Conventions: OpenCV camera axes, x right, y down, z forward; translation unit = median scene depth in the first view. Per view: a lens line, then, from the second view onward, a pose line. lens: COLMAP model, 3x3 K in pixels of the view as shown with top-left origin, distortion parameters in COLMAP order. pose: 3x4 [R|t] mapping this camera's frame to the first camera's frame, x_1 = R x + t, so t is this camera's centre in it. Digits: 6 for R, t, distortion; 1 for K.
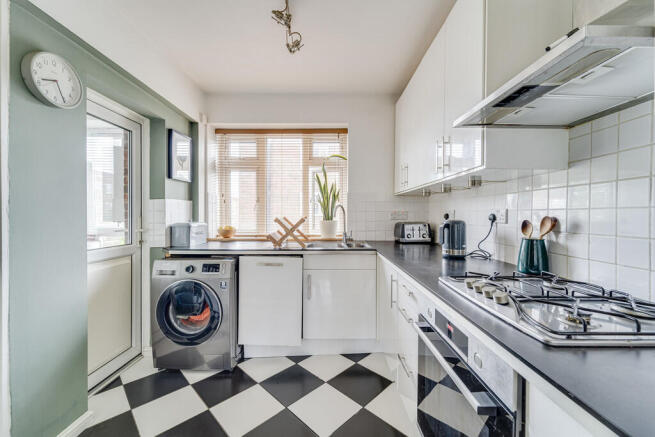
lens RADIAL K [[265.3, 0, 328.3], [0, 265.3, 214.2], [0, 0, 1]] dist [0.000622, -0.000755]
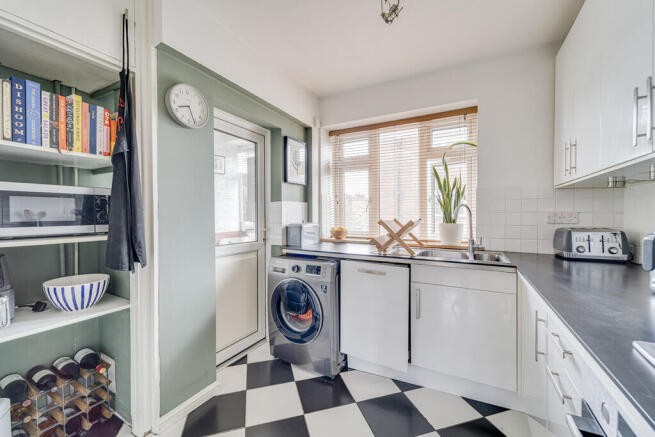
lens RADIAL K [[265.3, 0, 328.3], [0, 265.3, 214.2], [0, 0, 1]] dist [0.000622, -0.000755]
pose [[0.881524, 0.000835, -0.472138, 0.066889], [-0.001750, 0.999997, -0.001498, -0.003224], [0.472135, 0.002147, 0.881524, 0.131015]]
